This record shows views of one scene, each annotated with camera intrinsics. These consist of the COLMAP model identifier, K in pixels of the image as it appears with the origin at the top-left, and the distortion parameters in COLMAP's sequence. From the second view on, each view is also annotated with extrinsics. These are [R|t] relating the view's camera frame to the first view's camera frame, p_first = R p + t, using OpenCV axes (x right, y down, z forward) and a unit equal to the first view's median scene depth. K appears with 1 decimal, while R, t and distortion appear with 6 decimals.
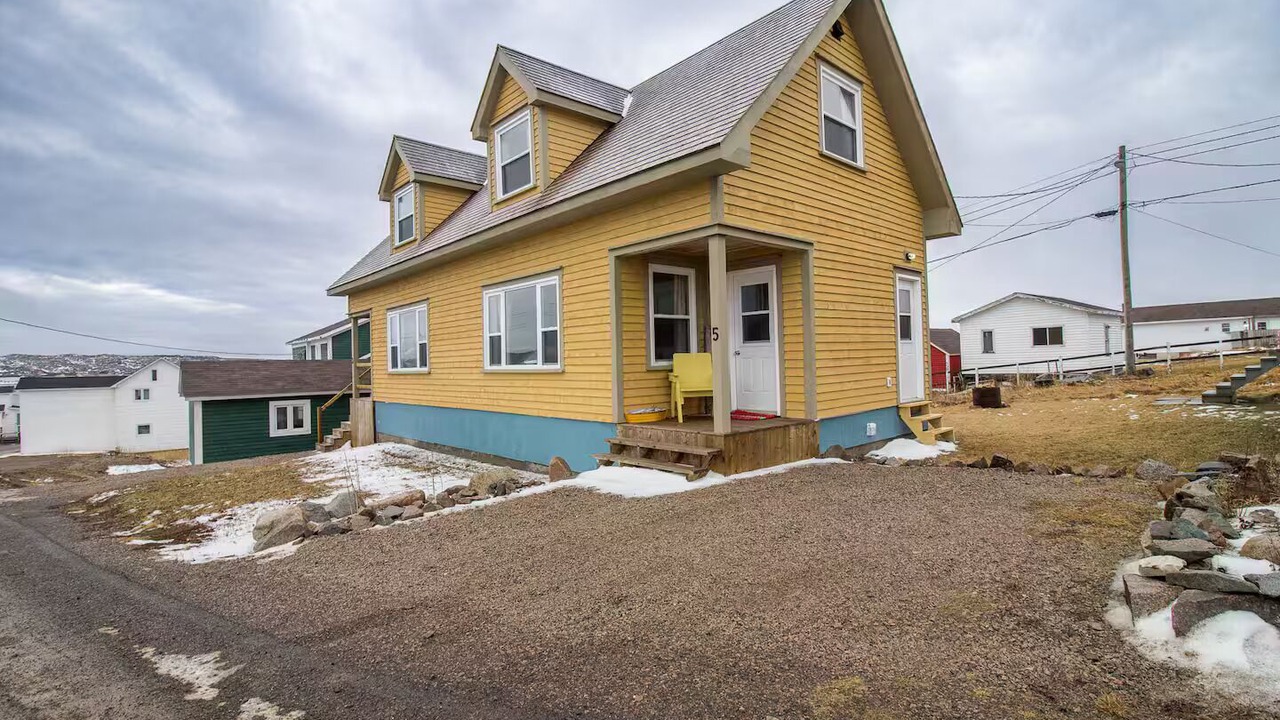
lens RADIAL K [[590.0, 0, 641.7], [0, 590.0, 356.8], [0, 0, 1]] dist [0.000130, -0.000017]
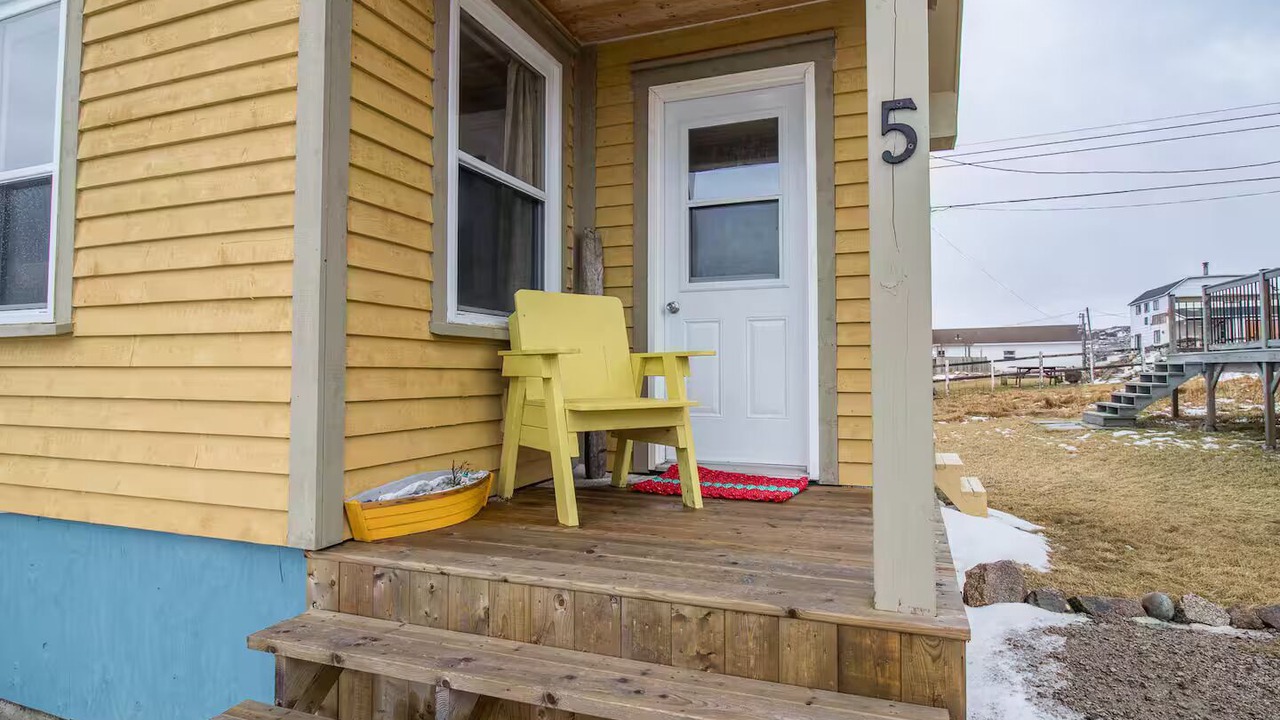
lens RADIAL K [[673.0, 0, 644.8], [0, 673.0, 350.5], [0, 0, 1]] dist [0.001435, 0.000320]
pose [[0.889130, 0.041382, 0.455780, -0.046625], [-0.024853, 0.998800, -0.042202, 0.040483], [-0.456980, 0.026196, 0.889091, 0.667342]]
